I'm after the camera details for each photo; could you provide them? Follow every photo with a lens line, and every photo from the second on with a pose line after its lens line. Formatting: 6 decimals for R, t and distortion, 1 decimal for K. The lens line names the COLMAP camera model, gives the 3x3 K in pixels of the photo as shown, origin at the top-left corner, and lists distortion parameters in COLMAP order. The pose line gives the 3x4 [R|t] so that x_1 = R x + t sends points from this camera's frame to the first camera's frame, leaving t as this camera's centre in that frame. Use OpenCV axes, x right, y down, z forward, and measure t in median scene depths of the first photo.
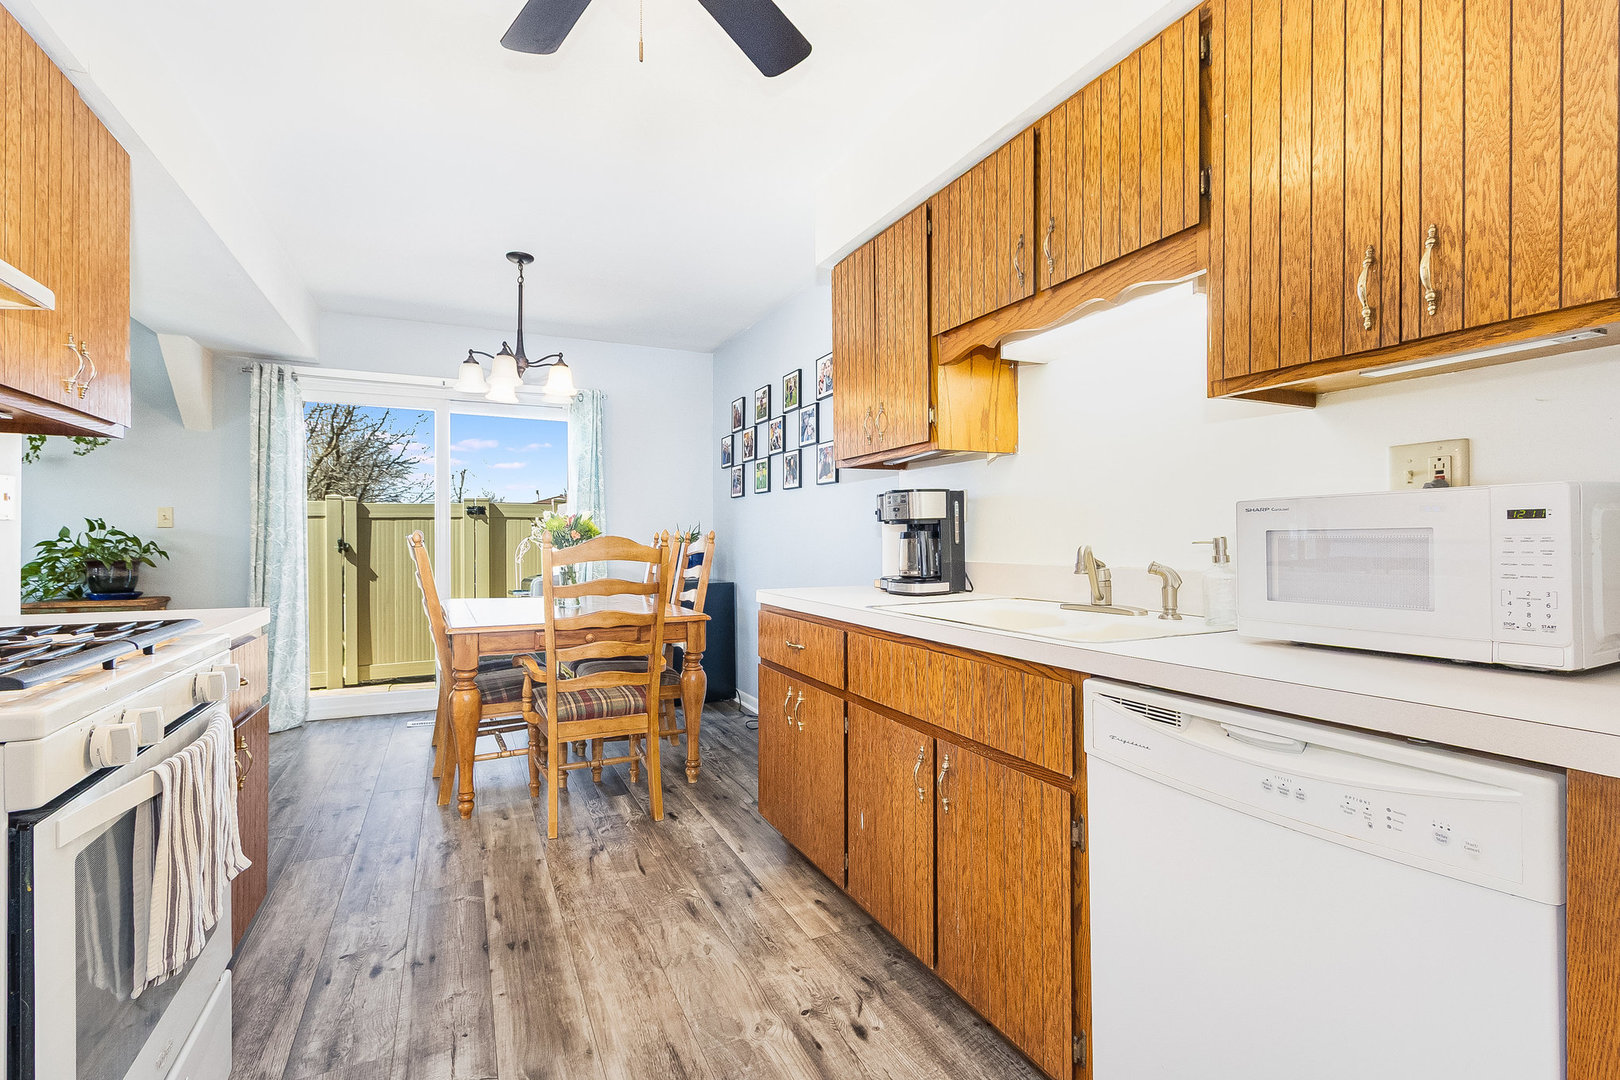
lens RADIAL K [[733.0, 0, 799.6], [0, 733.0, 535.9], [0, 0, 1]] dist [0.002035, 0.000107]
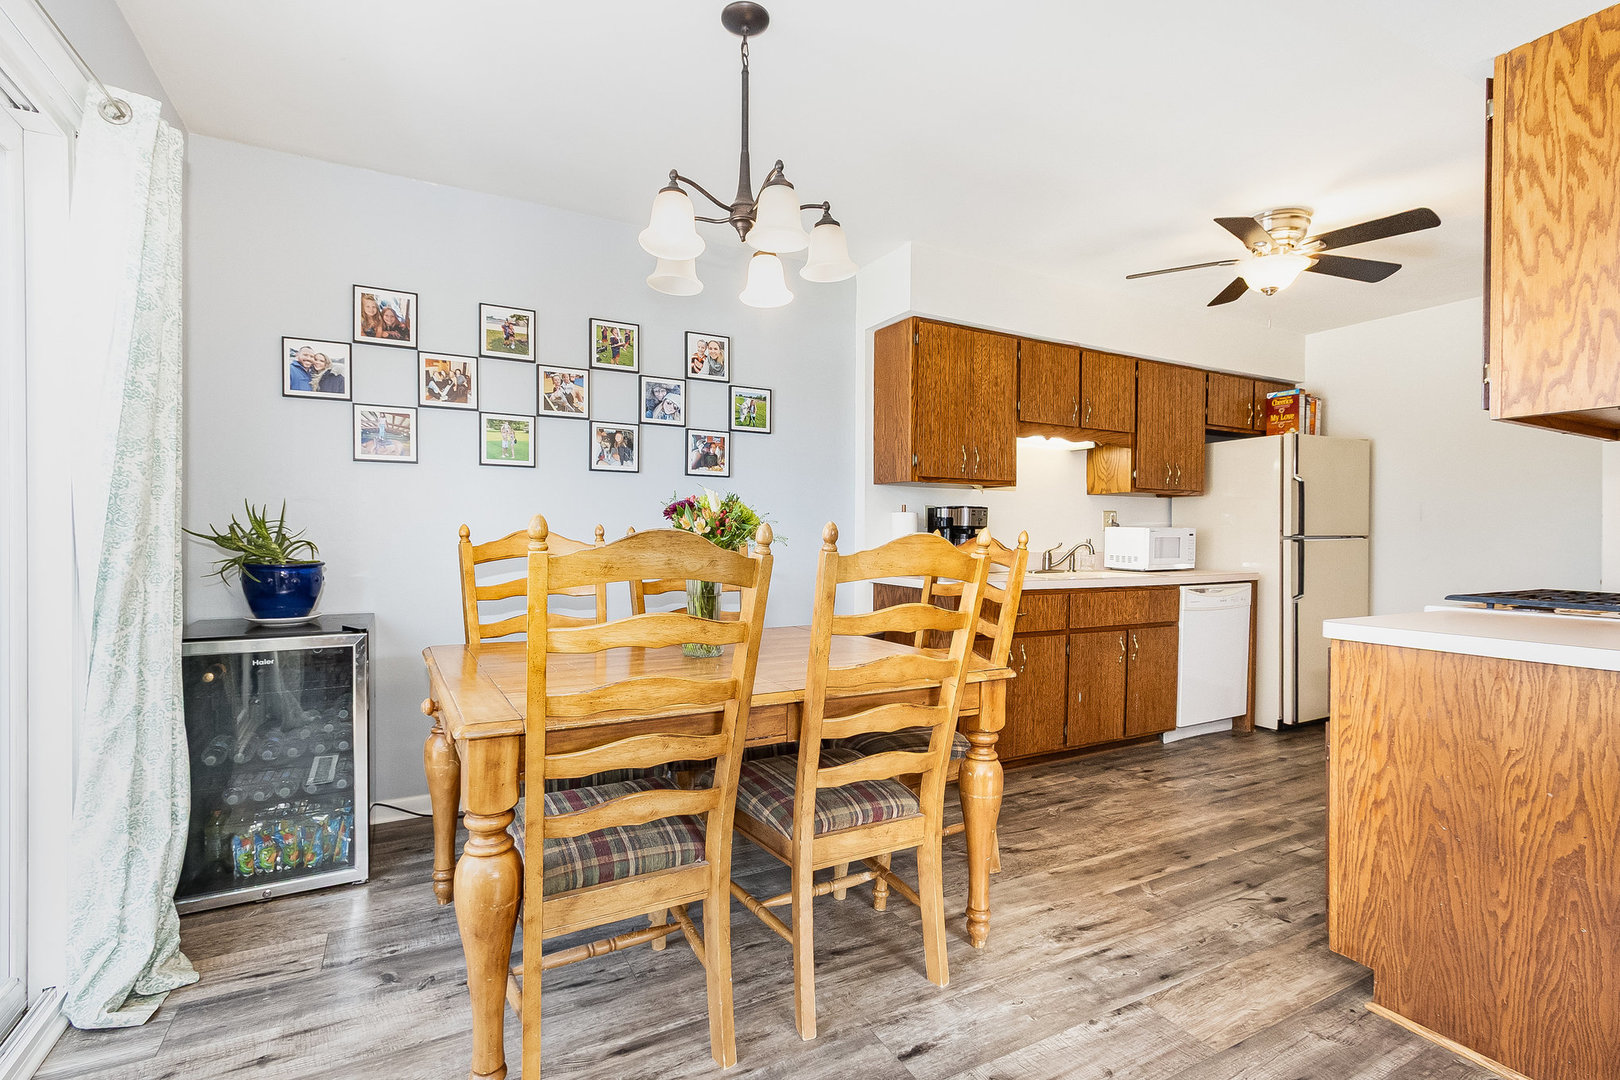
lens RADIAL K [[733.0, 0, 798.7], [0, 733.0, 545.7], [0, 0, 1]] dist [0.002035, 0.000107]
pose [[-0.045997, -0.013295, 0.998853, -1.676317], [-0.009938, 0.999868, 0.012851, 0.002410], [-0.998892, -0.009335, -0.046123, 1.783216]]
